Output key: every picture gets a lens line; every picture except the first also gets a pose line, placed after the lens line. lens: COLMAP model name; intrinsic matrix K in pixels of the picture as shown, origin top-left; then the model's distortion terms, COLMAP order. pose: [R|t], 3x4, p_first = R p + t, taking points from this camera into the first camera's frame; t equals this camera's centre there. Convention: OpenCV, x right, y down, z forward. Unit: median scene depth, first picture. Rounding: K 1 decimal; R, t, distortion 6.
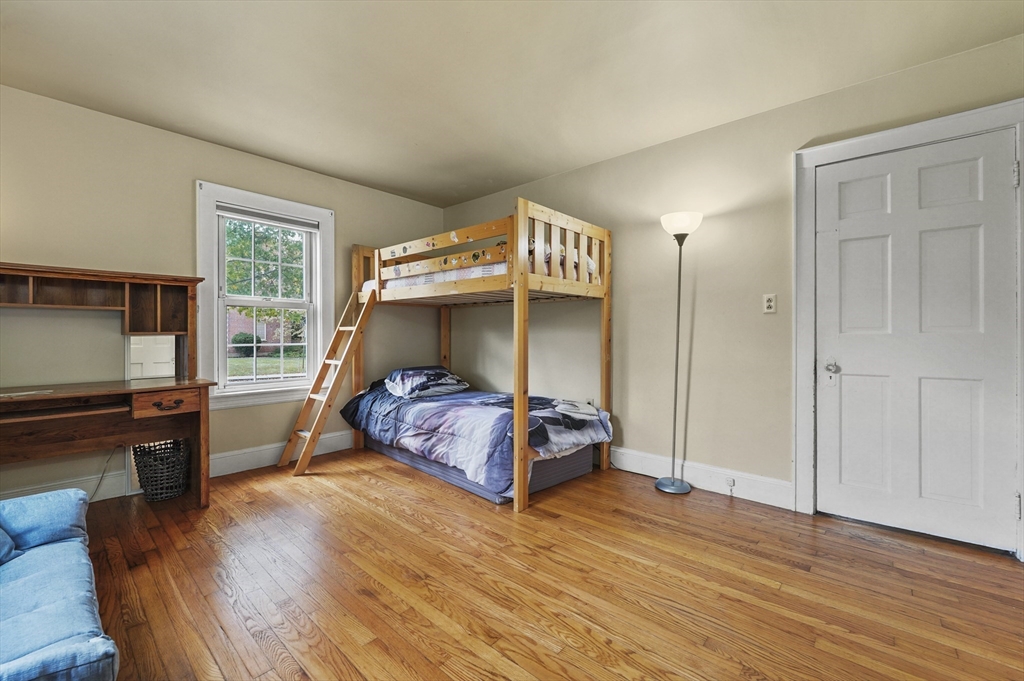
lens RADIAL K [[425.1, 0, 512.7], [0, 425.1, 337.1], [0, 0, 1]] dist [-0.001400, -0.004850]
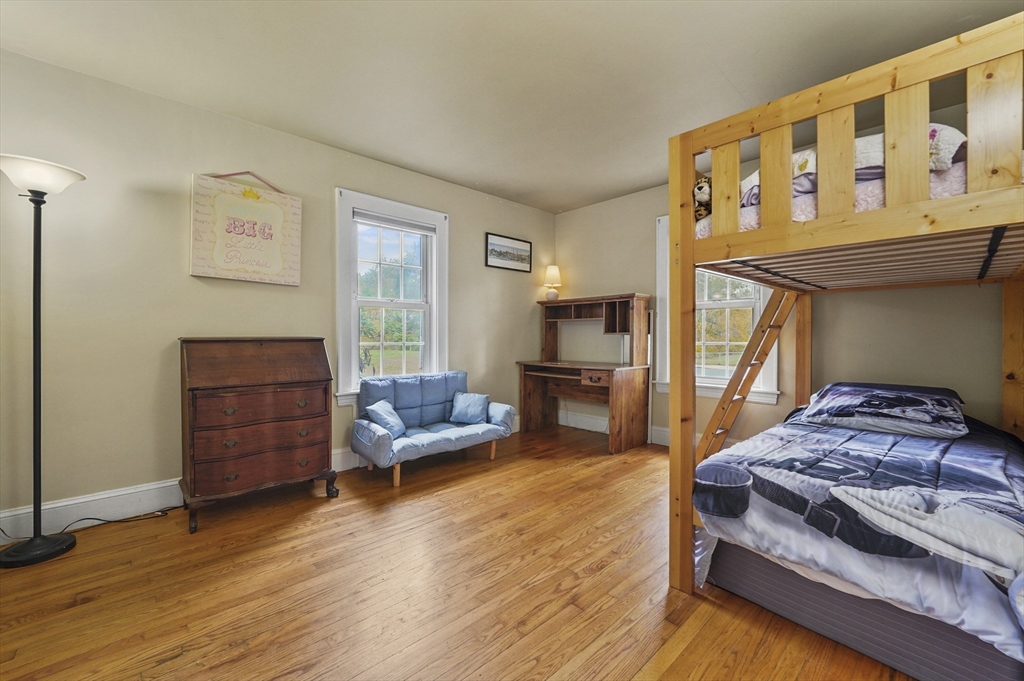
lens RADIAL K [[425.1, 0, 512.7], [0, 425.1, 337.1], [0, 0, 1]] dist [-0.001400, -0.004850]
pose [[-0.104813, 0.004842, -0.994480, 0.800570], [-0.002067, 0.999985, 0.005087, -0.004012], [0.994490, 0.002589, -0.104801, 0.879185]]
